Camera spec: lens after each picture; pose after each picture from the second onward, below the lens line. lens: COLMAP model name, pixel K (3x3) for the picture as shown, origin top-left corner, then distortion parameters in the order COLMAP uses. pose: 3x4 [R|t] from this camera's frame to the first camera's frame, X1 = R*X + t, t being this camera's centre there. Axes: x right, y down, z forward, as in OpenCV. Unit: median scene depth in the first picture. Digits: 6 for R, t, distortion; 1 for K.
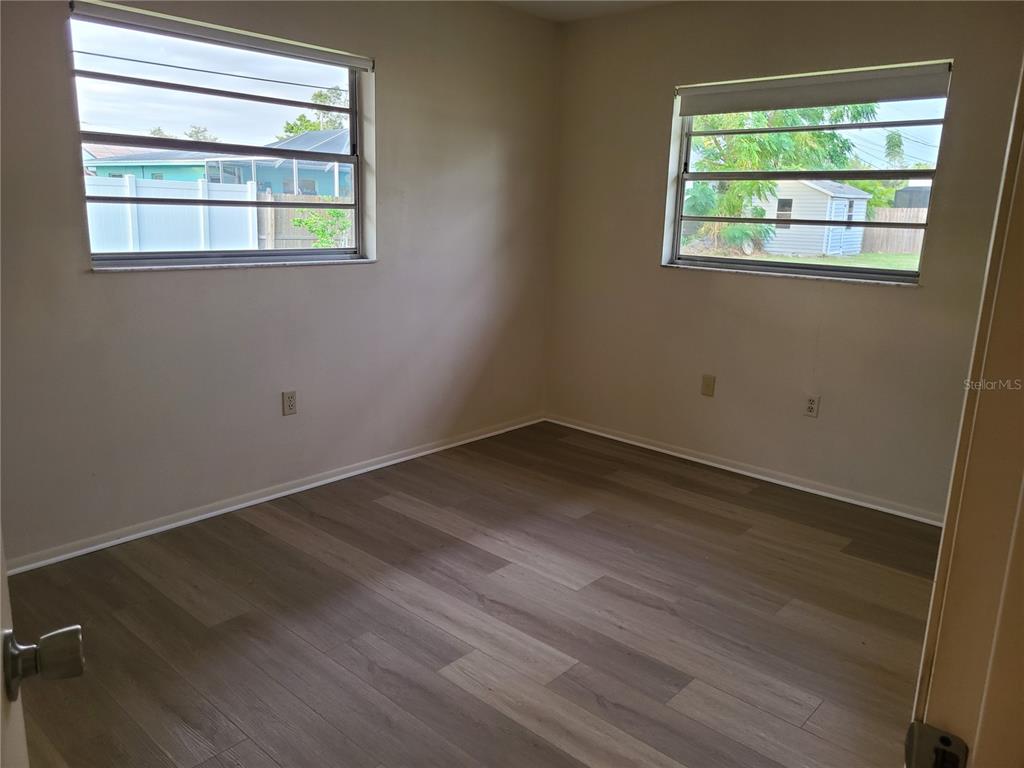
lens RADIAL K [[763.0, 0, 514.2], [0, 763.0, 381.2], [0, 0, 1]] dist [0.046408, 0.001558]
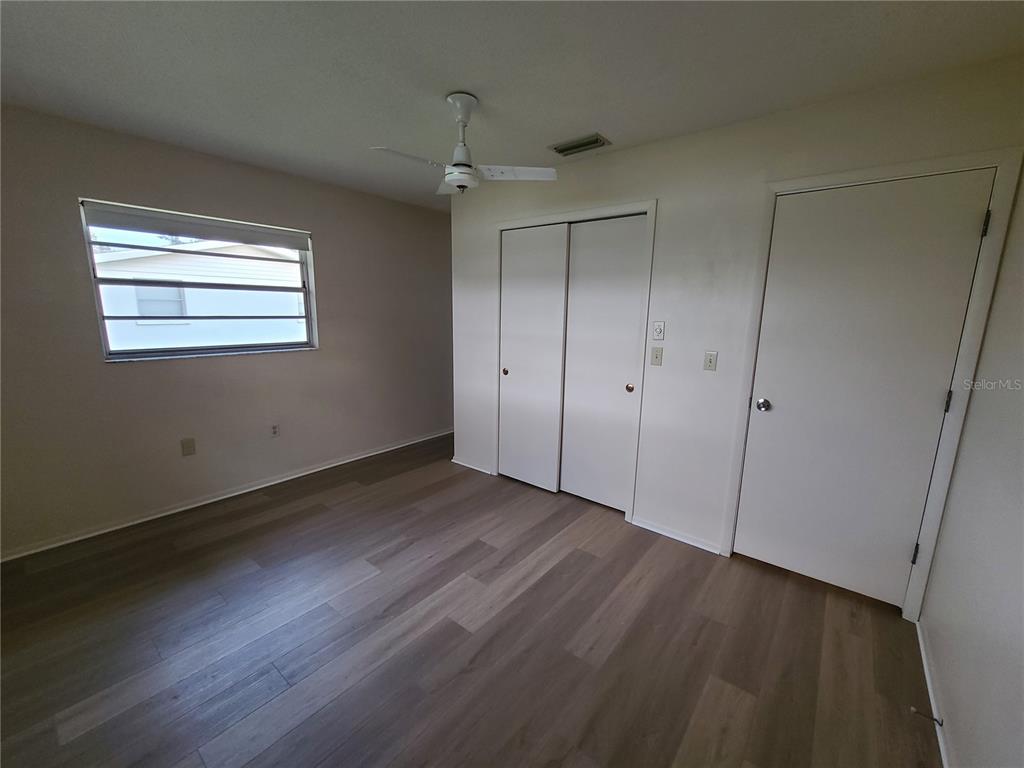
lens RADIAL K [[417.0, 0, 515.4], [0, 417.0, 387.8], [0, 0, 1]] dist [0.004405, -0.000198]
pose [[-0.054579, -0.215827, 0.974905, -0.591482], [0.204434, 0.953262, 0.222481, -0.179660], [-0.977358, 0.211447, -0.007906, 0.614407]]
